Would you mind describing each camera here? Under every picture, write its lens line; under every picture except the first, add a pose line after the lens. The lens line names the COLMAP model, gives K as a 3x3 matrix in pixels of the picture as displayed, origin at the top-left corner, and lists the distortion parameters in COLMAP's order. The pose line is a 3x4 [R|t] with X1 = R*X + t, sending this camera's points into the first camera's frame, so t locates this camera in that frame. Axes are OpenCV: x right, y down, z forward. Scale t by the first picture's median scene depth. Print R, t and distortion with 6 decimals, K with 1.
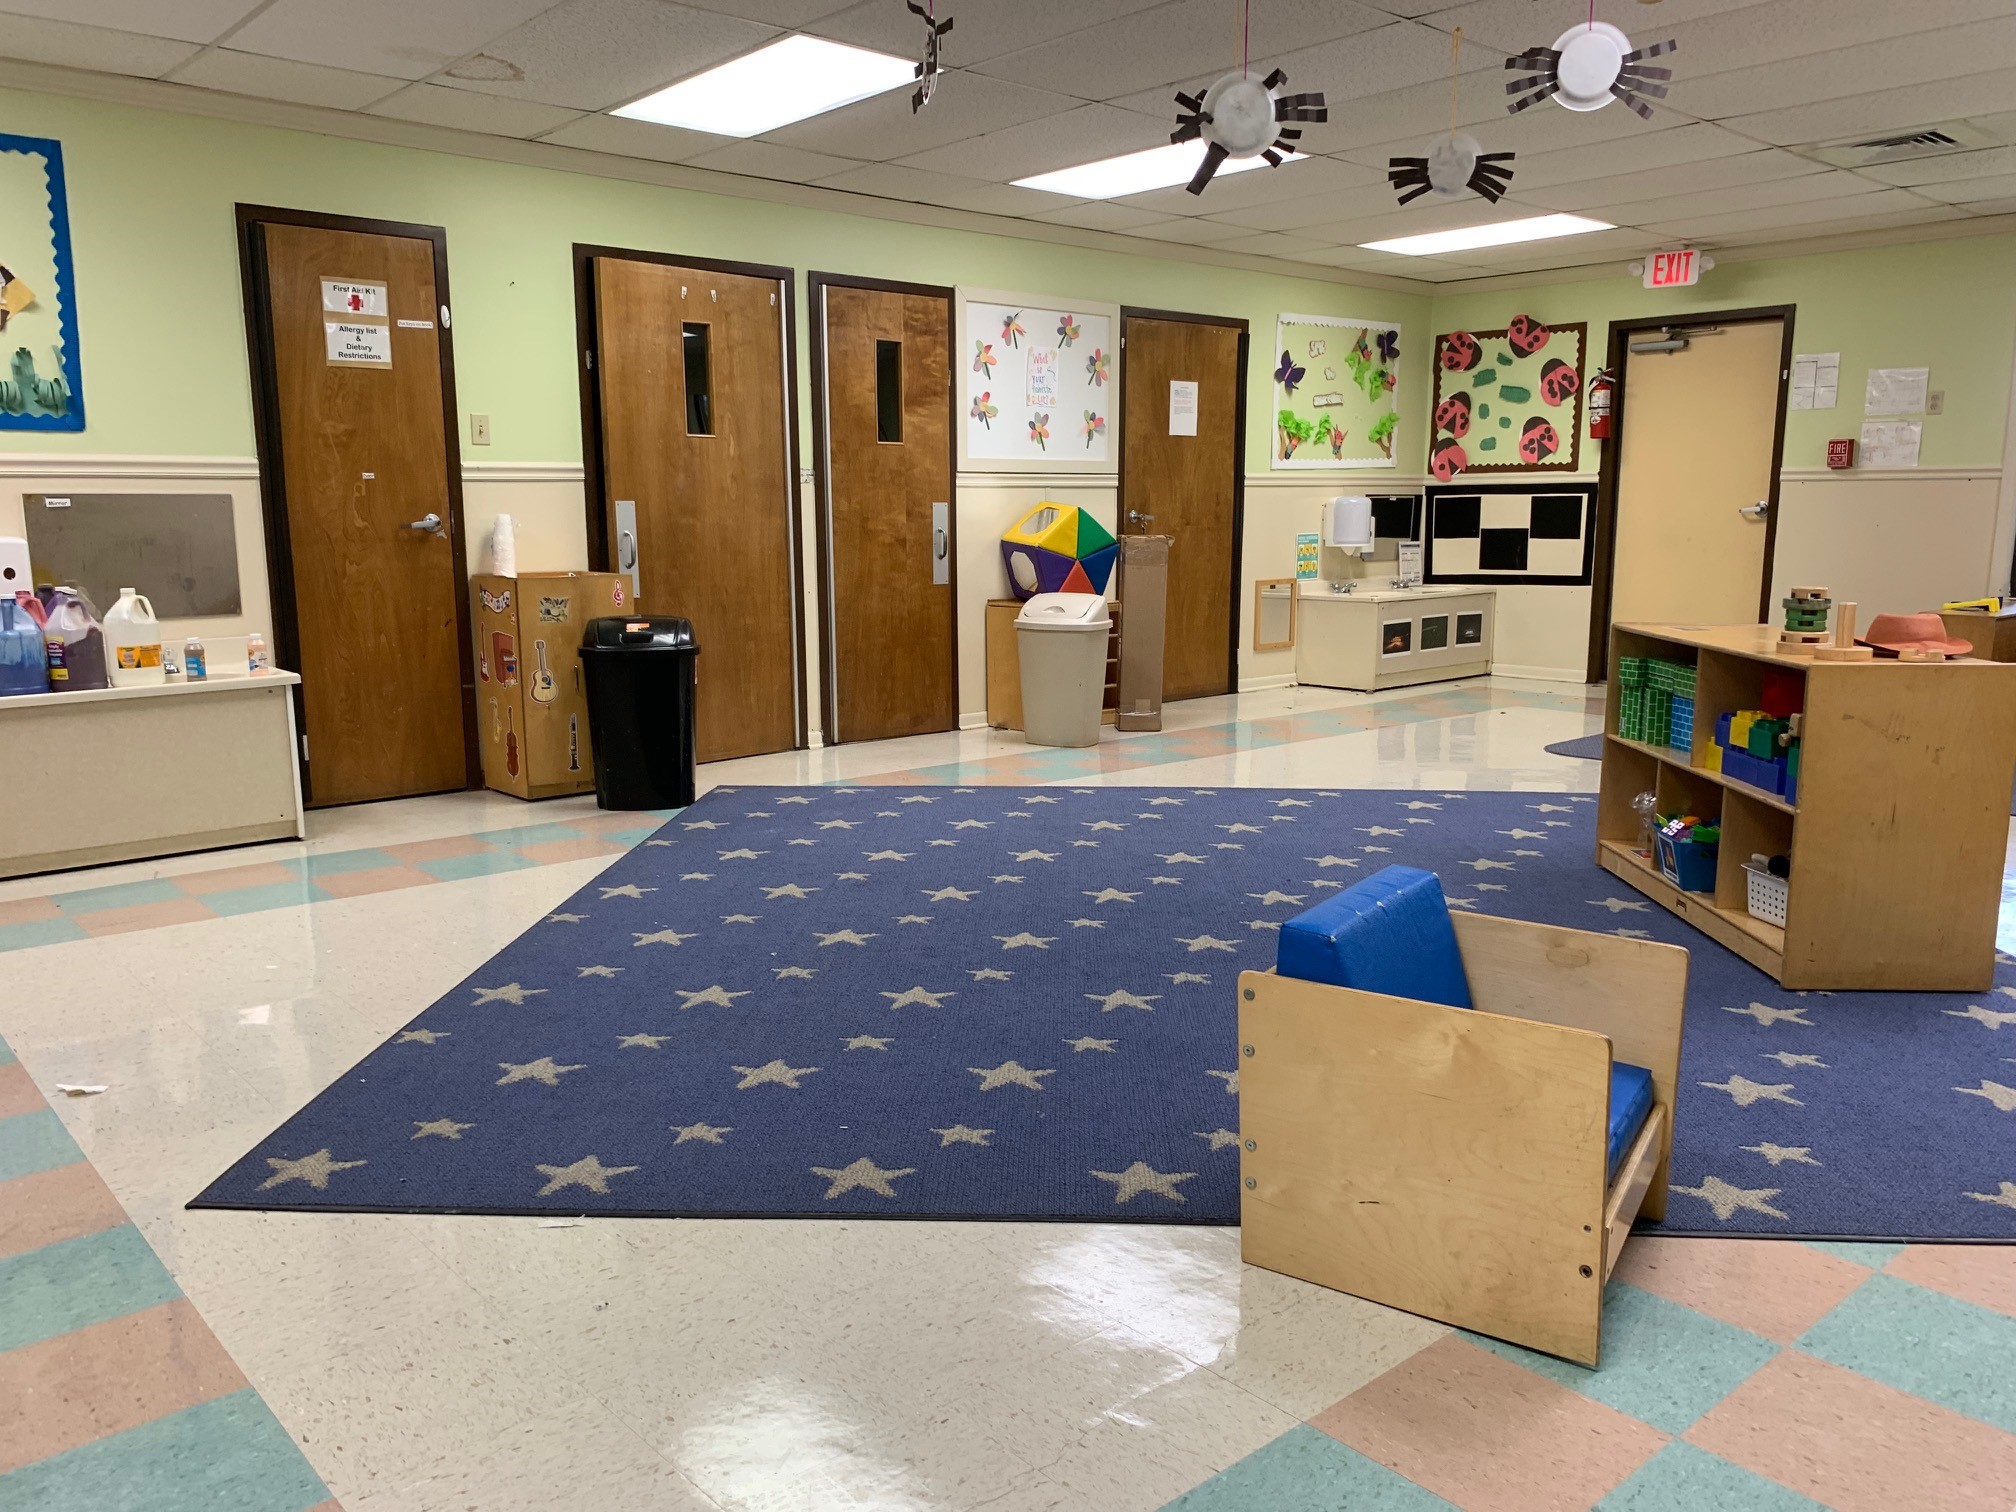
lens RADIAL K [[1550.7, 0, 1008.0], [0, 1550.7, 756.0], [0, 0, 1]] dist [0.006052, 0.012205]
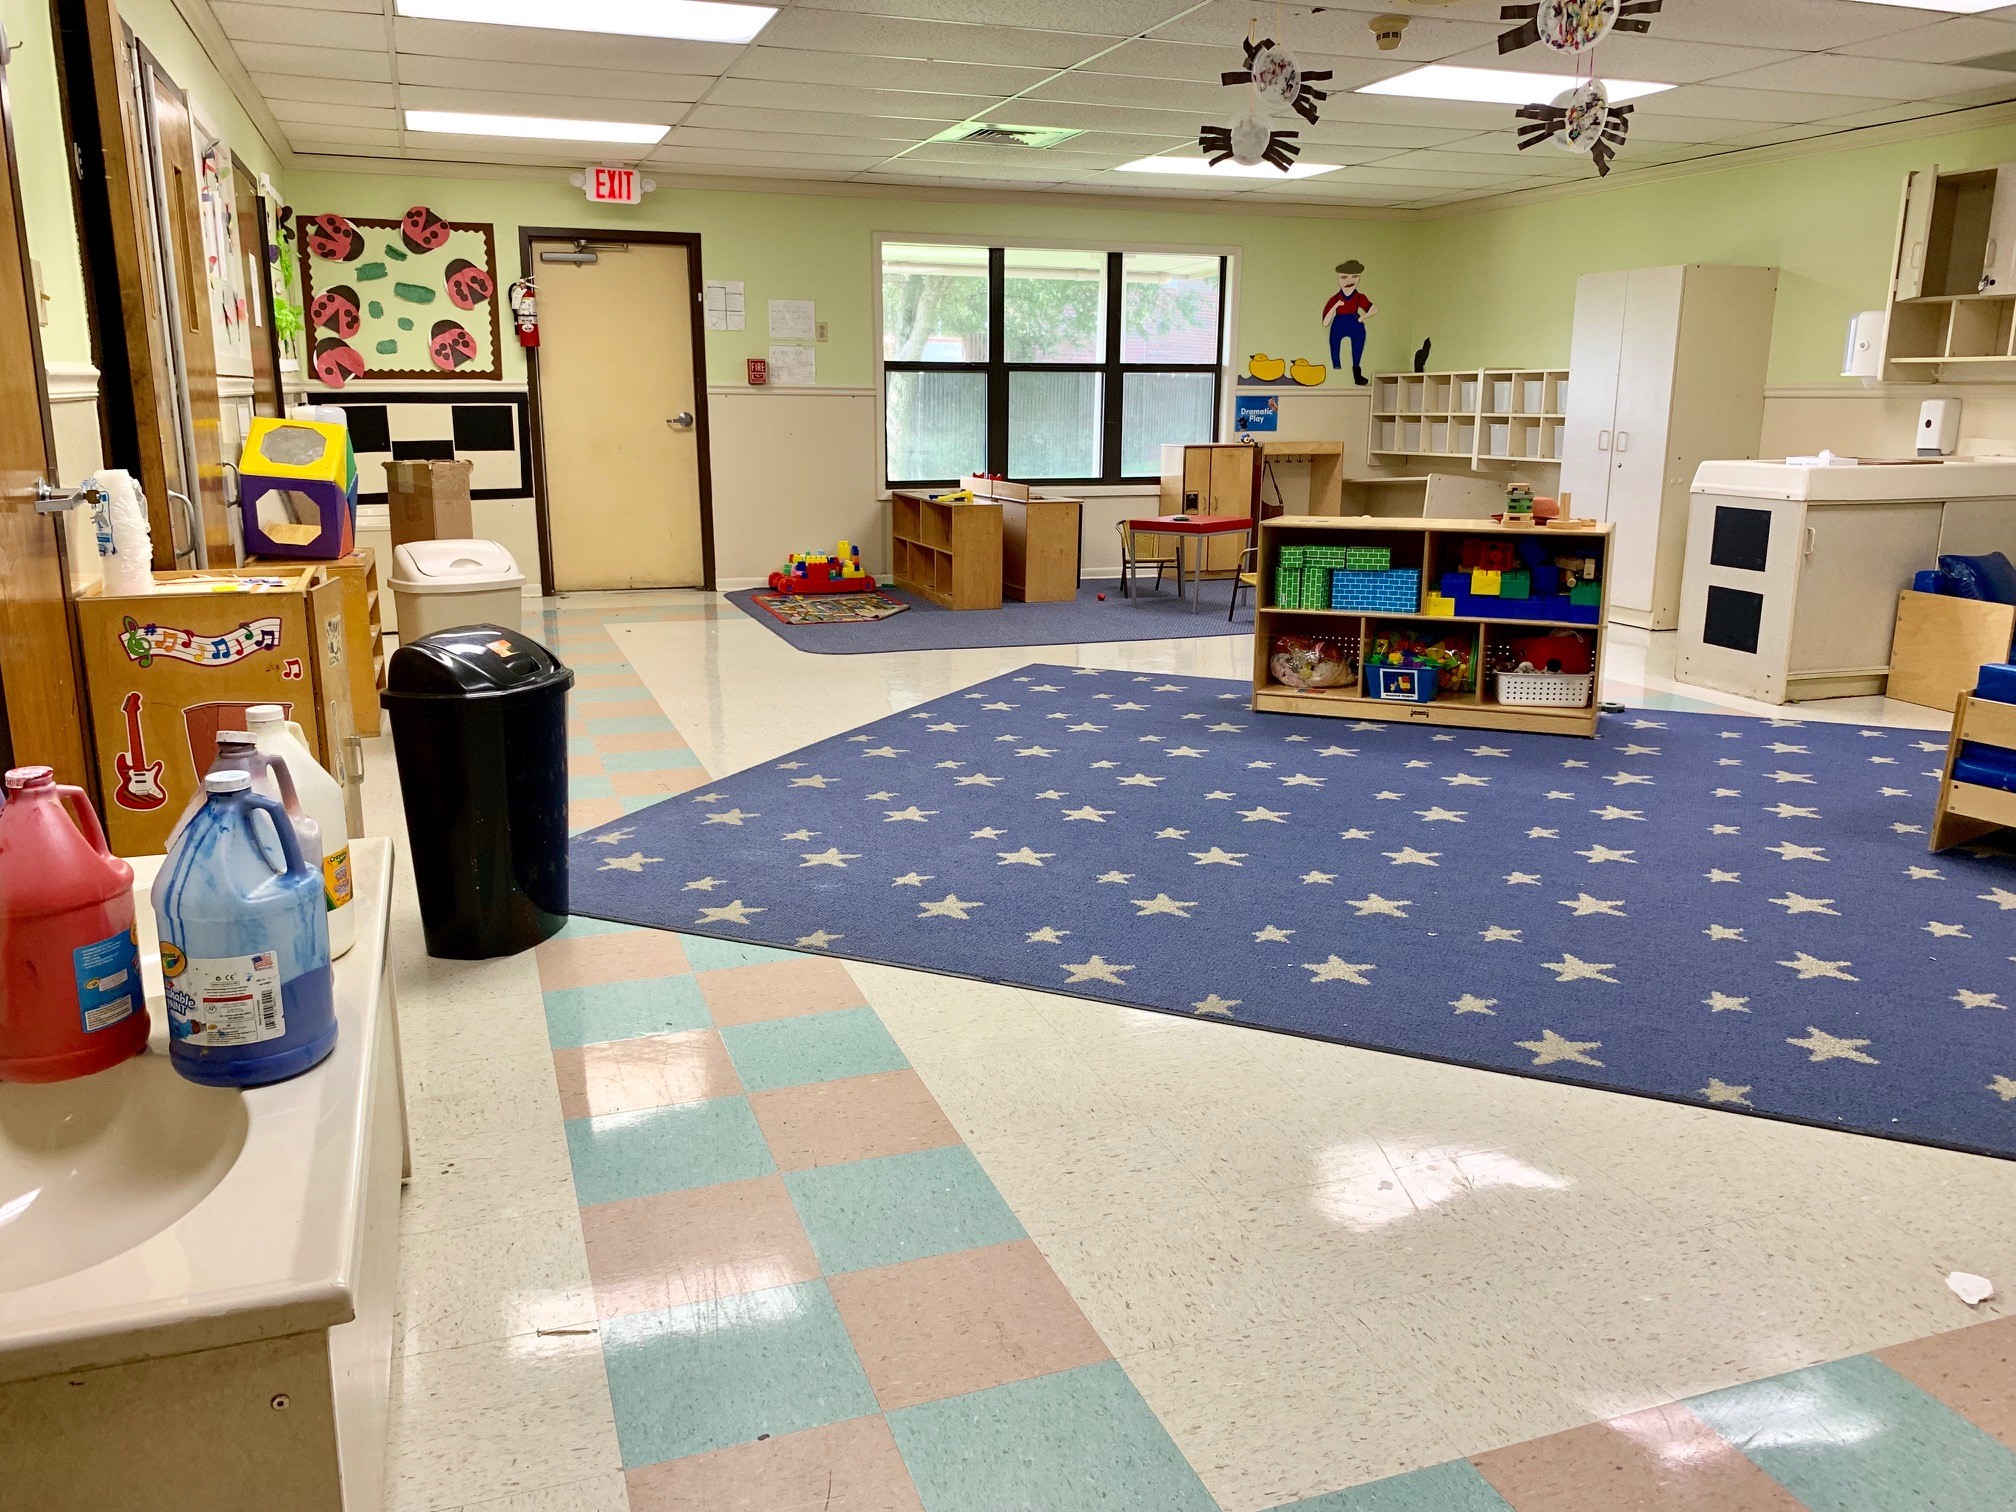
lens RADIAL K [[1528.6, 0, 1008.0], [0, 1528.6, 756.0], [0, 0, 1]] dist [-0.009972, 0.003355]
pose [[0.374775, -0.208216, 0.903432, -0.424102], [0.142919, 0.975782, 0.165603, -0.066561], [-0.916034, 0.067053, 0.395457, 0.347092]]
